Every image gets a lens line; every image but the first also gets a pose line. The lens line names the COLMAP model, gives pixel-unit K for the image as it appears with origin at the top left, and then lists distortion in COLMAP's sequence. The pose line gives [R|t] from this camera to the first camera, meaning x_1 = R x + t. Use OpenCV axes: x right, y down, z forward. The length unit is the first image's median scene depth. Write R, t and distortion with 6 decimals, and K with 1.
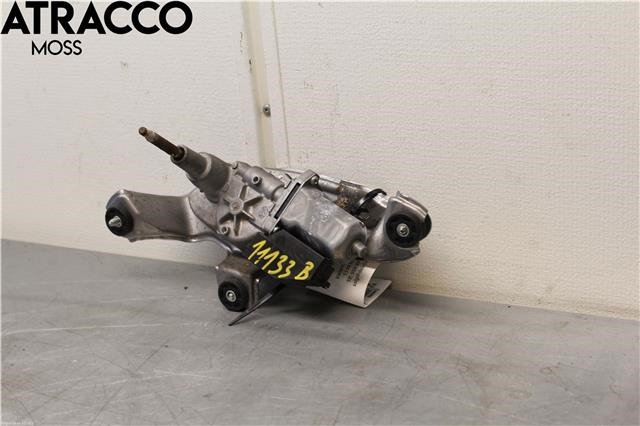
lens RADIAL K [[967.9, 0, 320.0], [0, 967.9, 213.0], [0, 0, 1]] dist [0.000505, -0.007212]
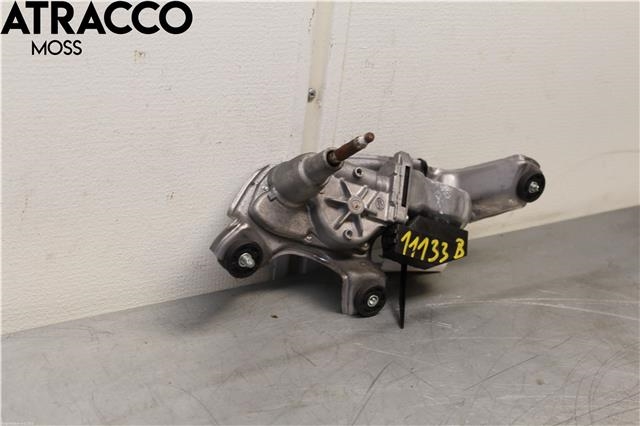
lens RADIAL K [[967.9, 0, 320.0], [0, 967.9, 213.0], [0, 0, 1]] dist [0.000505, -0.007212]
pose [[0.427946, -0.219430, 0.876763, -0.928078], [0.135211, 0.974707, 0.177946, -0.171041], [-0.893633, 0.042397, 0.446791, 0.648956]]
